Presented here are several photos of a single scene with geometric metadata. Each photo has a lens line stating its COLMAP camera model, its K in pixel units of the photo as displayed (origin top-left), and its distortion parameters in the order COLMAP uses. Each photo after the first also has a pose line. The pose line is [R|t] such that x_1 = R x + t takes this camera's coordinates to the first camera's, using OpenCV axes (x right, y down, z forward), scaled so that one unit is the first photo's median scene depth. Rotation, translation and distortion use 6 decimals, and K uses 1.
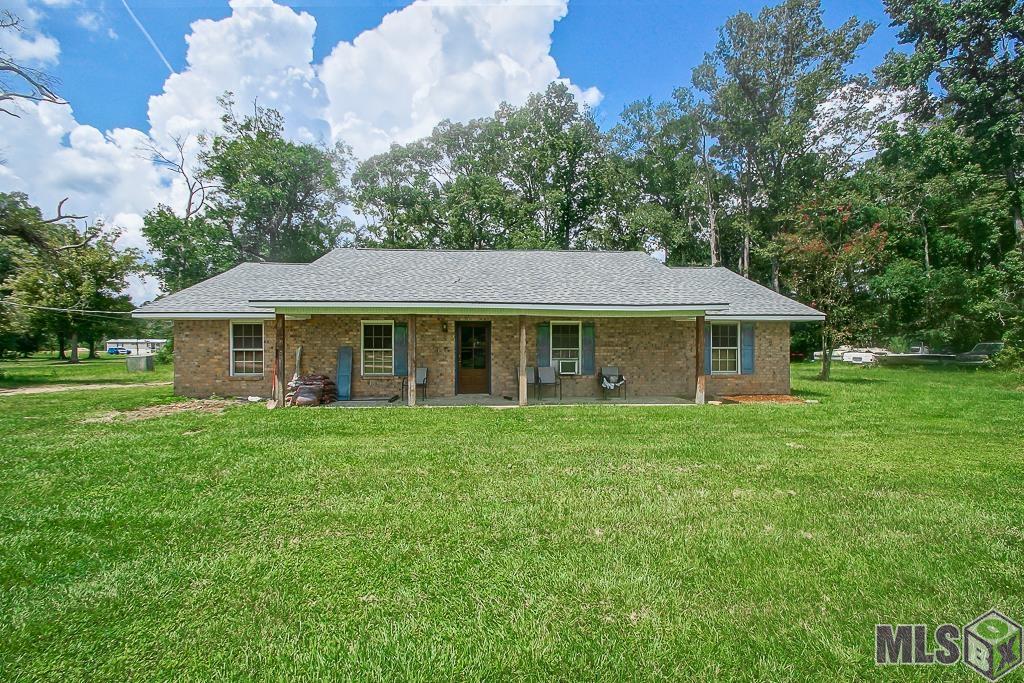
lens RADIAL K [[488.6, 0, 512.0], [0, 488.6, 341.5], [0, 0, 1]] dist [-0.002182, -0.000571]
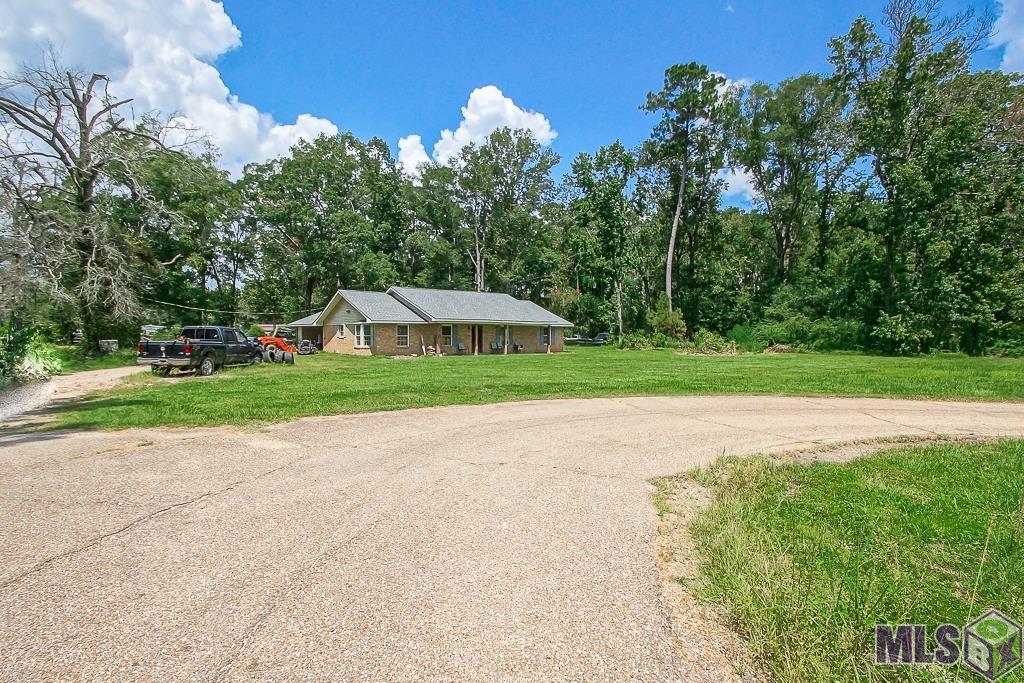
lens RADIAL K [[488.6, 0, 512.0], [0, 488.6, 341.5], [0, 0, 1]] dist [-0.002182, -0.000571]
pose [[0.815708, -0.002707, 0.578457, -0.853272], [-0.014683, 0.999570, 0.025384, -0.014690], [-0.578277, -0.029200, 0.815318, -0.749603]]
